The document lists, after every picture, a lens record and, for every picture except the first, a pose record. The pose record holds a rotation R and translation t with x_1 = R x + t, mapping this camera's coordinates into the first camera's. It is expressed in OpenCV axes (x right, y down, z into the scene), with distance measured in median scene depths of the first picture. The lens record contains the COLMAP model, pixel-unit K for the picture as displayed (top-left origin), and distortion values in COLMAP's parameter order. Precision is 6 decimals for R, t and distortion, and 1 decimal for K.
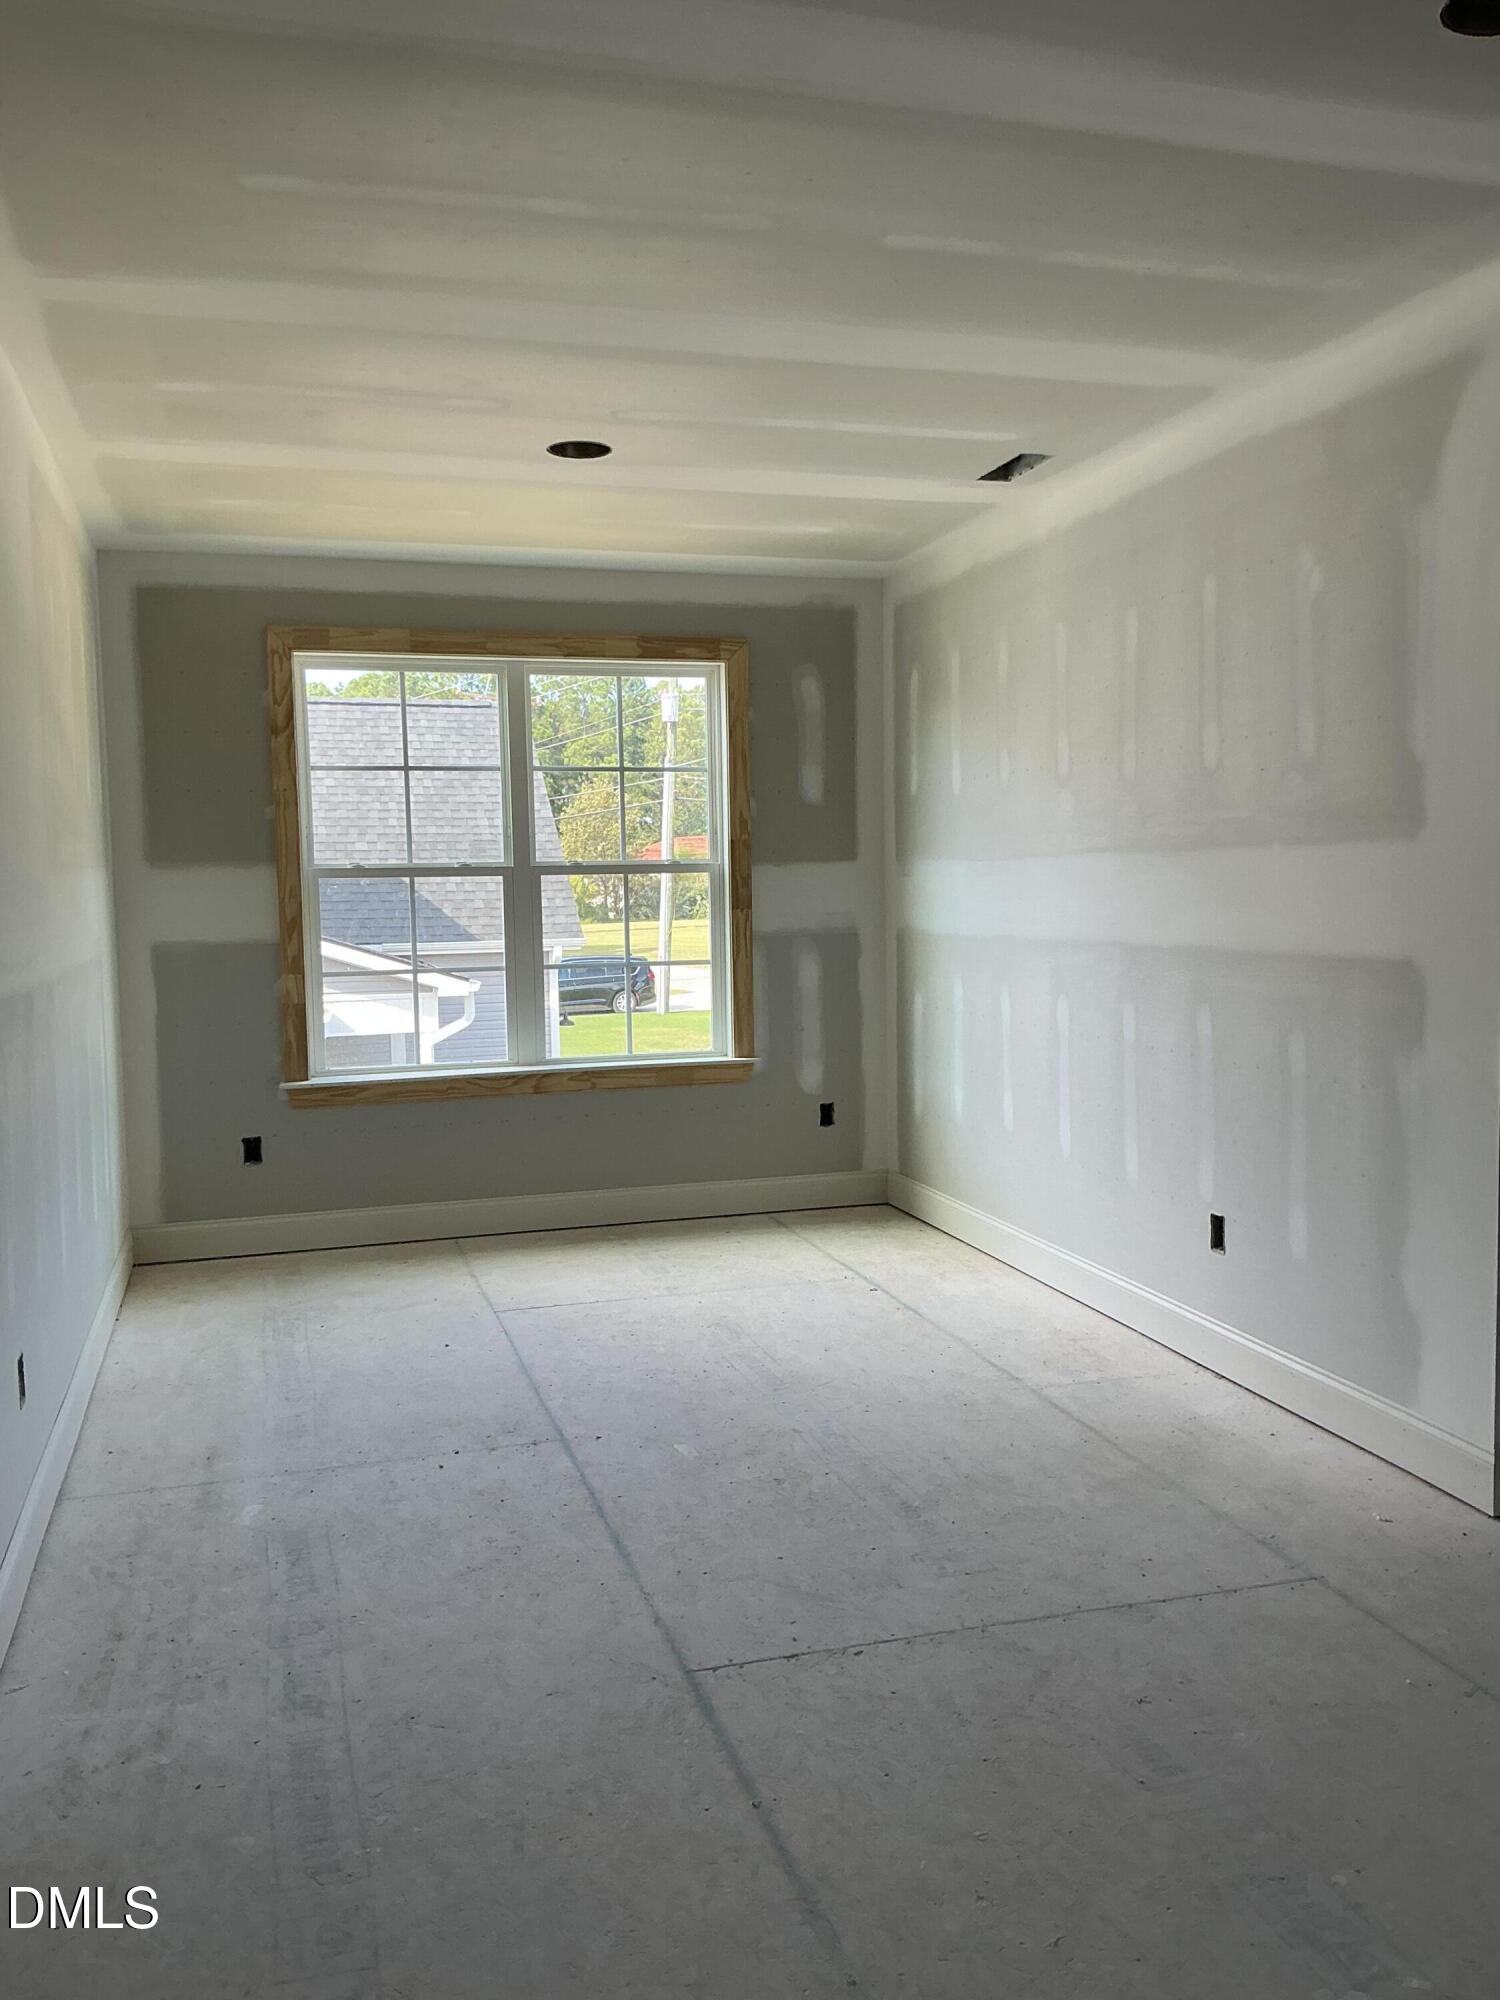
lens RADIAL K [[1696.5, 0, 807.4], [0, 1696.5, 998.3], [0, 0, 1]] dist [0.147456, -0.258250]
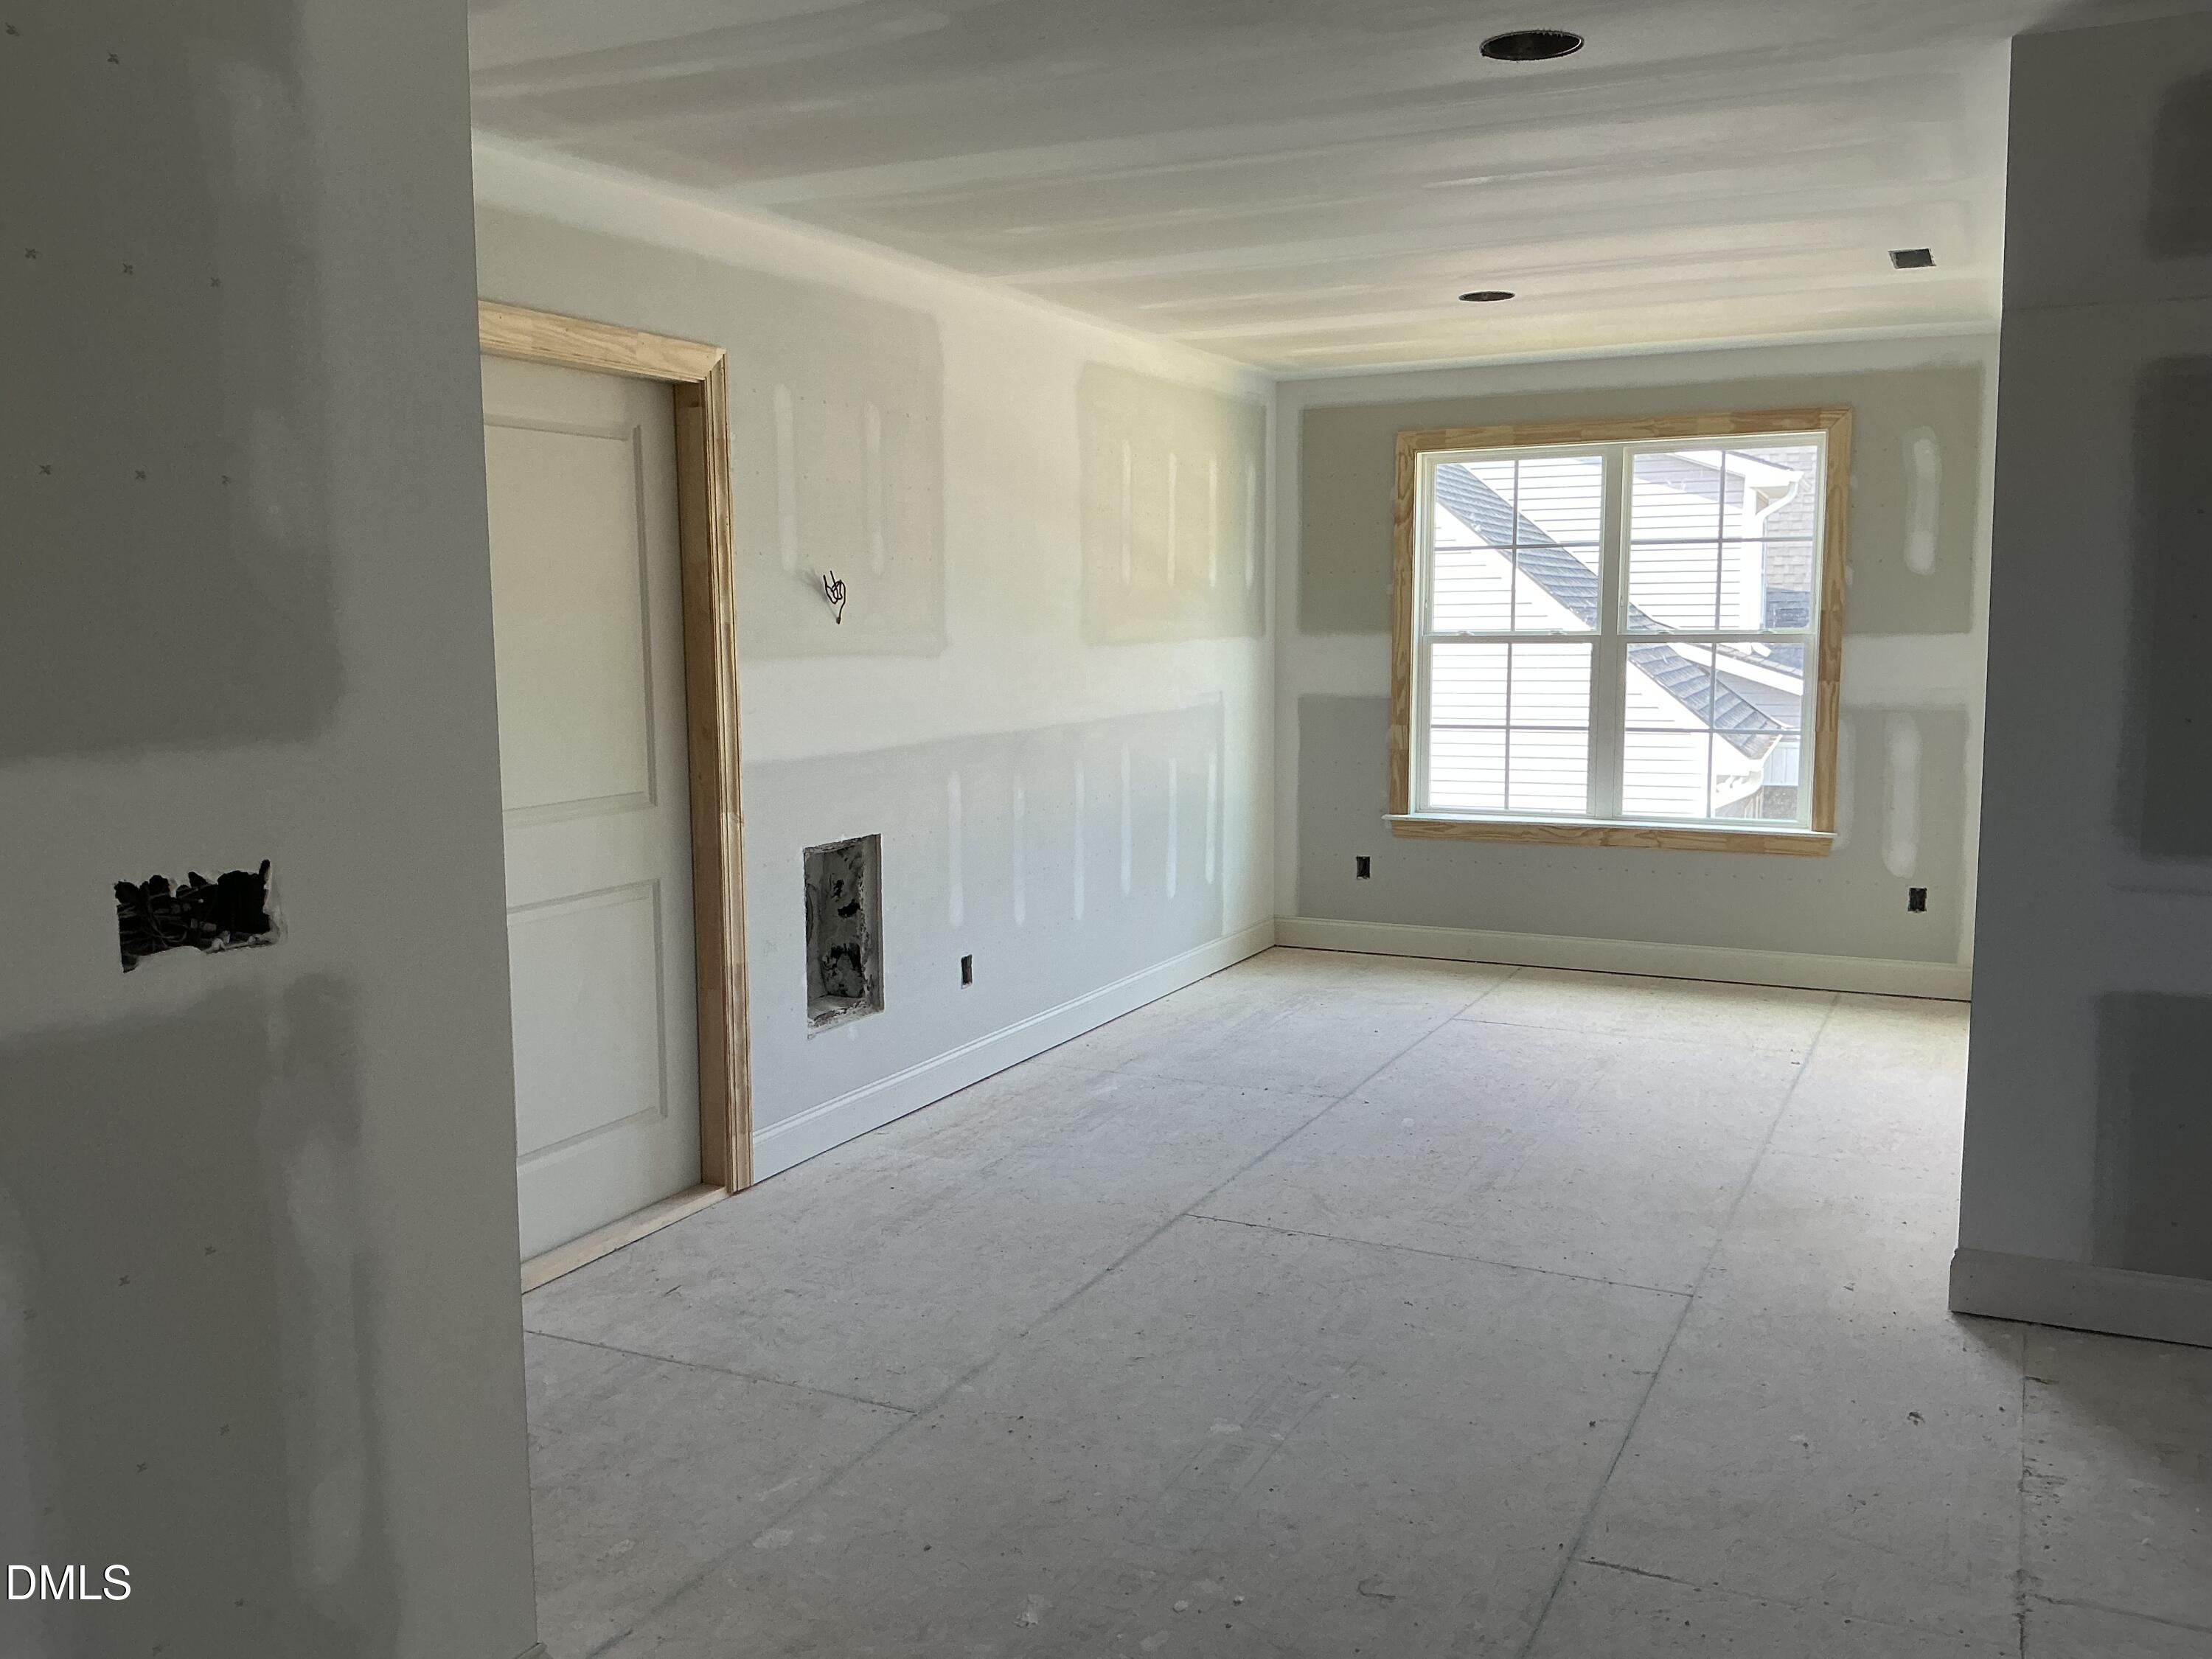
lens RADIAL K [[1876.3, 0, 1106.0], [0, 1876.3, 829.5], [0, 0, 1]] dist [0.147456, -0.258250]
pose [[0.735830, 0.091494, -0.670957, 0.433969], [-0.058988, 0.995724, 0.071089, -0.022389], [0.674592, -0.012731, 0.738081, -0.107500]]
